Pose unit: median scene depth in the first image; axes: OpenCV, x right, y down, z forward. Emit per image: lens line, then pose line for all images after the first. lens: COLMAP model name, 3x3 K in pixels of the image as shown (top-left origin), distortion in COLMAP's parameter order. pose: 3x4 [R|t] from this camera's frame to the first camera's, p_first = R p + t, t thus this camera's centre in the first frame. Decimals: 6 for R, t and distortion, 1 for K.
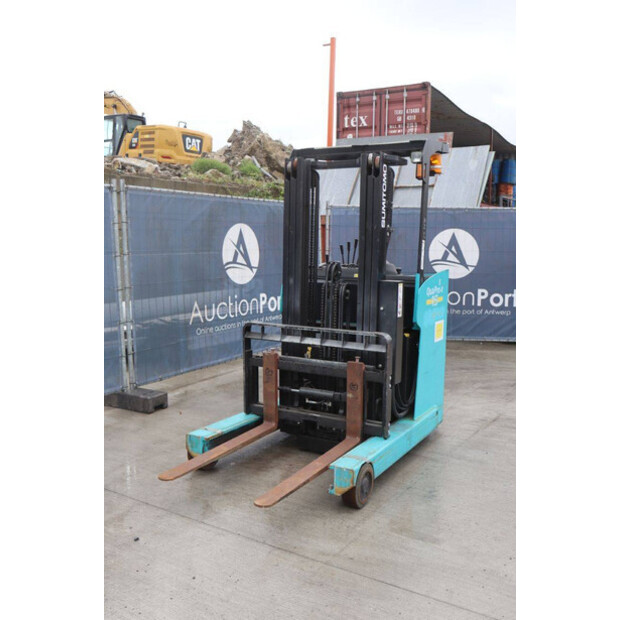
lens RADIAL K [[619.4, 0, 310.0], [0, 619.4, 310.0], [0, 0, 1]] dist [-0.080947, 0.113732]
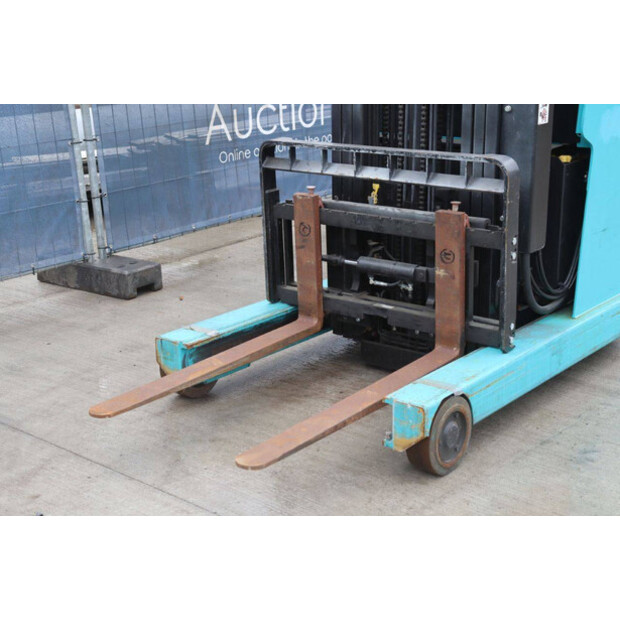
lens RADIAL K [[1045.1, 0, 306.8], [0, 1045.1, 301.5], [0, 0, 1]] dist [0.189789, -0.003359]
pose [[0.984144, 0.012443, -0.176935, 0.104572], [0.018191, 0.985195, 0.170470, 0.002682], [0.176436, -0.170985, 0.969347, 0.067633]]
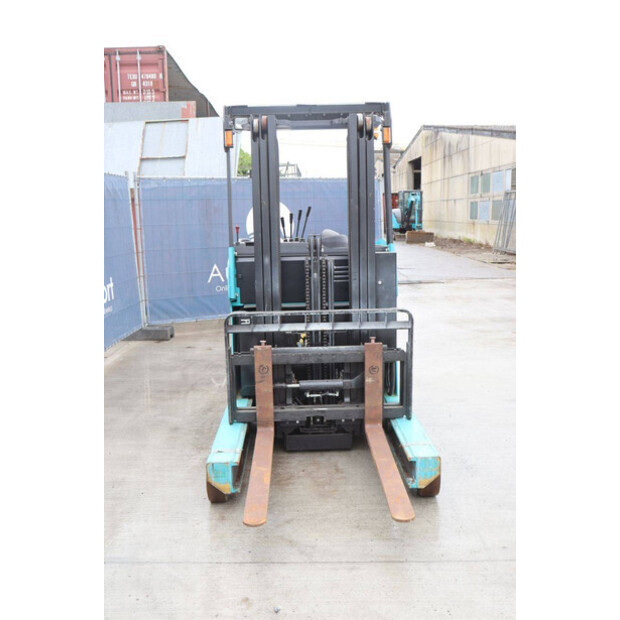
lens RADIAL K [[619.4, 0, 310.0], [0, 619.4, 310.0], [0, 0, 1]] dist [-0.080947, 0.113732]
pose [[0.856795, -0.108332, 0.504150, -0.427647], [0.088665, 0.994072, 0.062923, -0.027964], [-0.507978, -0.009212, 0.861321, 0.240715]]
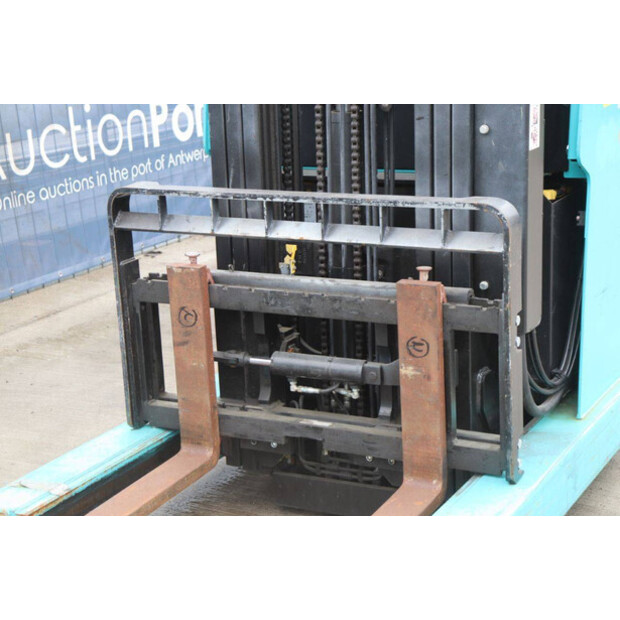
lens RADIAL K [[1352.3, 0, 310.0], [0, 1352.3, 310.0], [0, 0, 1]] dist [0.417254, 0.077045]
pose [[0.997838, -0.061827, 0.022286, -0.009937], [0.058091, 0.988321, 0.140882, -0.015885], [-0.030736, -0.139283, 0.989775, 0.182275]]
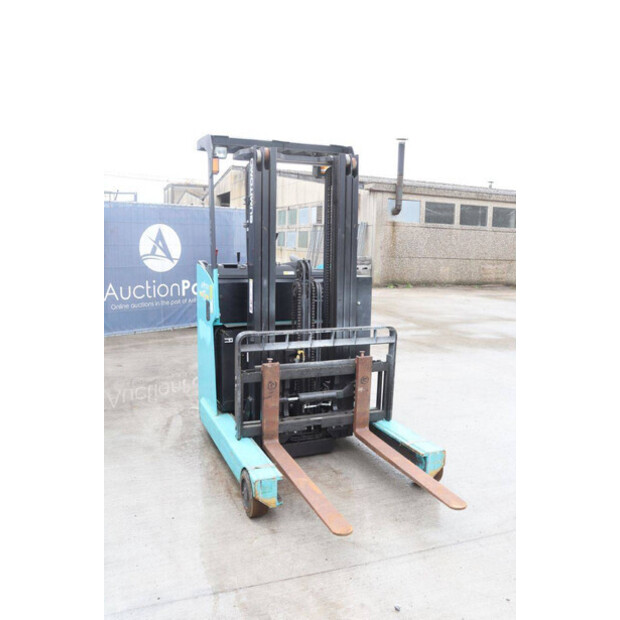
lens RADIAL K [[532.1, 0, 310.0], [0, 532.1, 310.0], [0, 0, 1]] dist [-0.114119, 0.004744]
pose [[0.619712, -0.103211, 0.778013, -0.616246], [0.077369, 0.994521, 0.070306, -0.057960], [-0.781006, 0.016624, 0.624302, 0.475552]]
